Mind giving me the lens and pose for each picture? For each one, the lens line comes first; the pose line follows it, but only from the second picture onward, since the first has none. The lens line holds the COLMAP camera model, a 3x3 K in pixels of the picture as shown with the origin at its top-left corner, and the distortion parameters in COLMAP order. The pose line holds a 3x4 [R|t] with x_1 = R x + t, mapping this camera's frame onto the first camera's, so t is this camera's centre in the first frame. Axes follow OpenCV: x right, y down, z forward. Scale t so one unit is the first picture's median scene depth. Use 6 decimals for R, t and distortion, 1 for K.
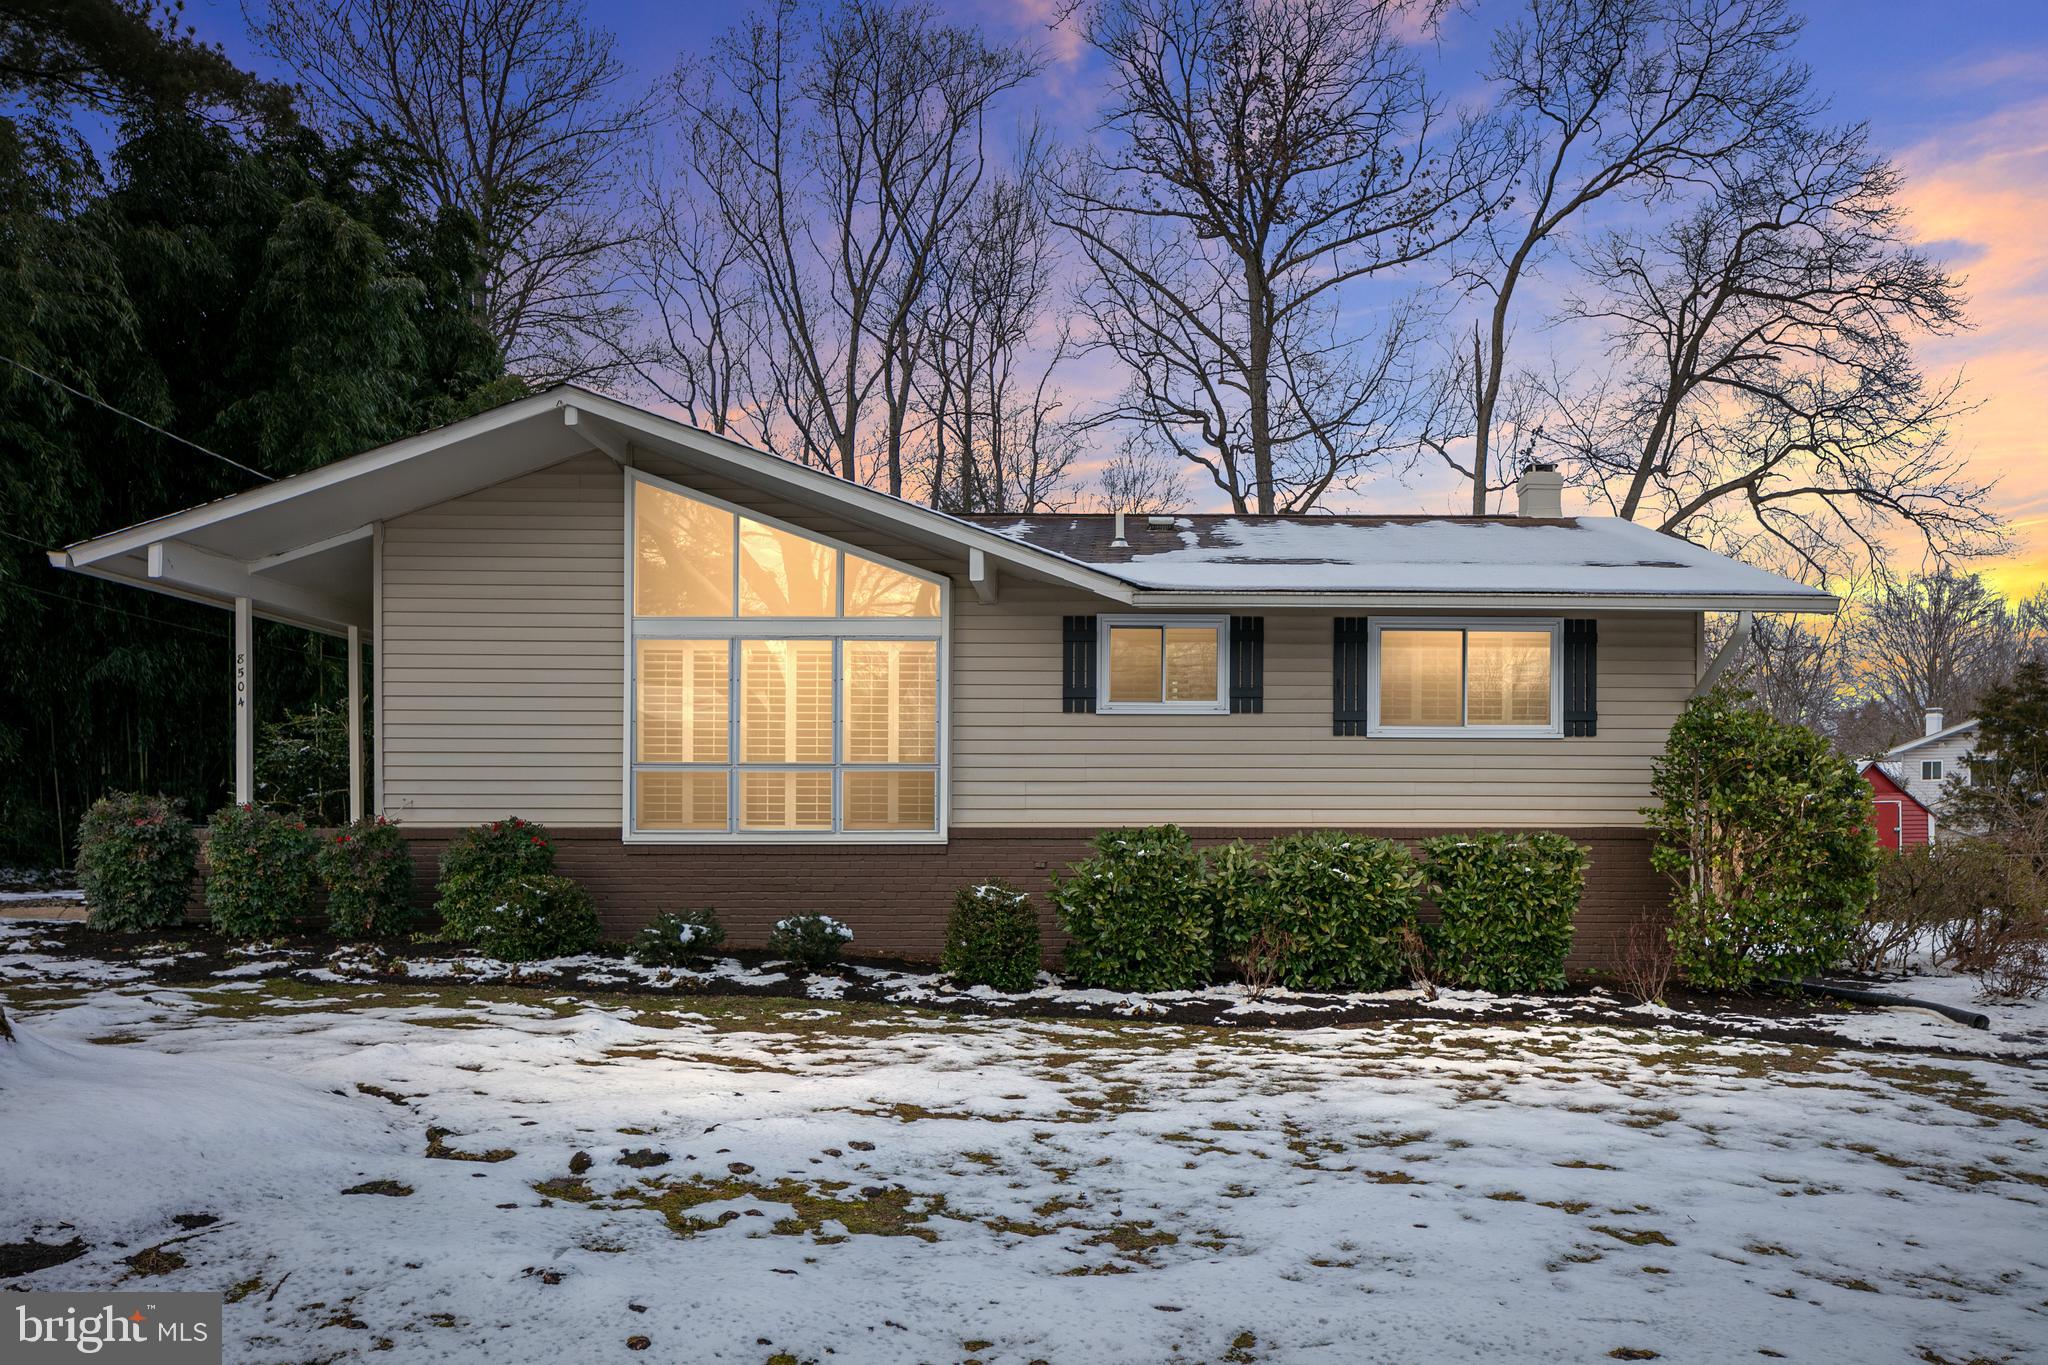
lens RADIAL K [[1428.8, 0, 1024.0], [0, 1428.8, 745.5], [0, 0, 1]] dist [-0.002836, -0.002732]
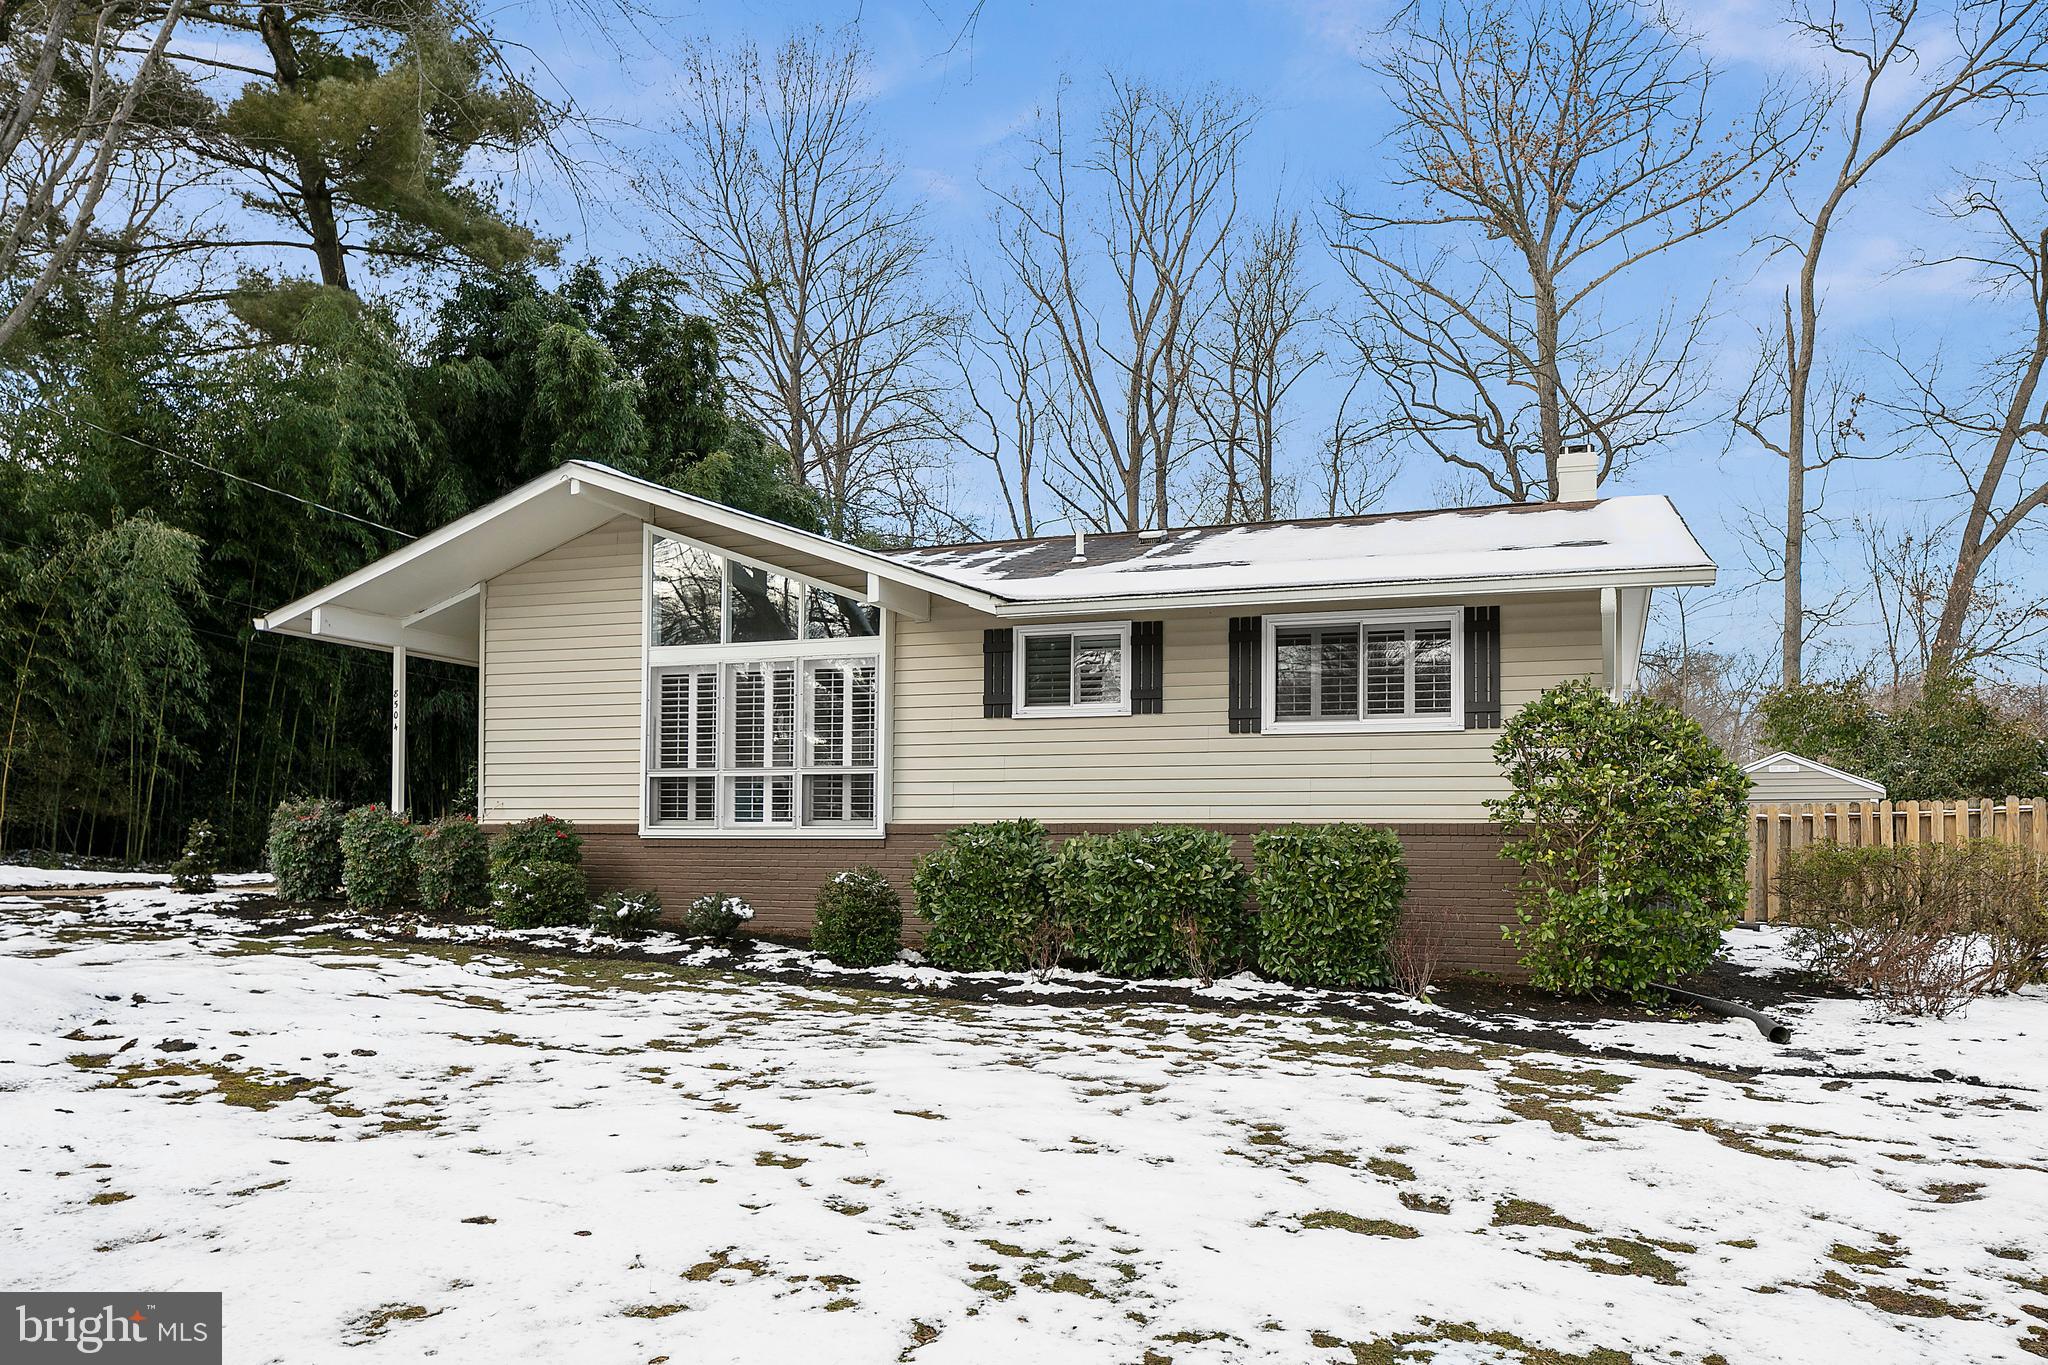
lens RADIAL K [[1388.3, 0, 1024.8], [0, 1388.3, 726.5], [0, 0, 1]] dist [-0.006620, 0.003453]
pose [[0.938332, -0.024854, -0.344842, 0.447390], [0.013905, 0.999319, -0.034187, 0.021175], [0.345457, 0.027284, 0.938038, 0.020934]]
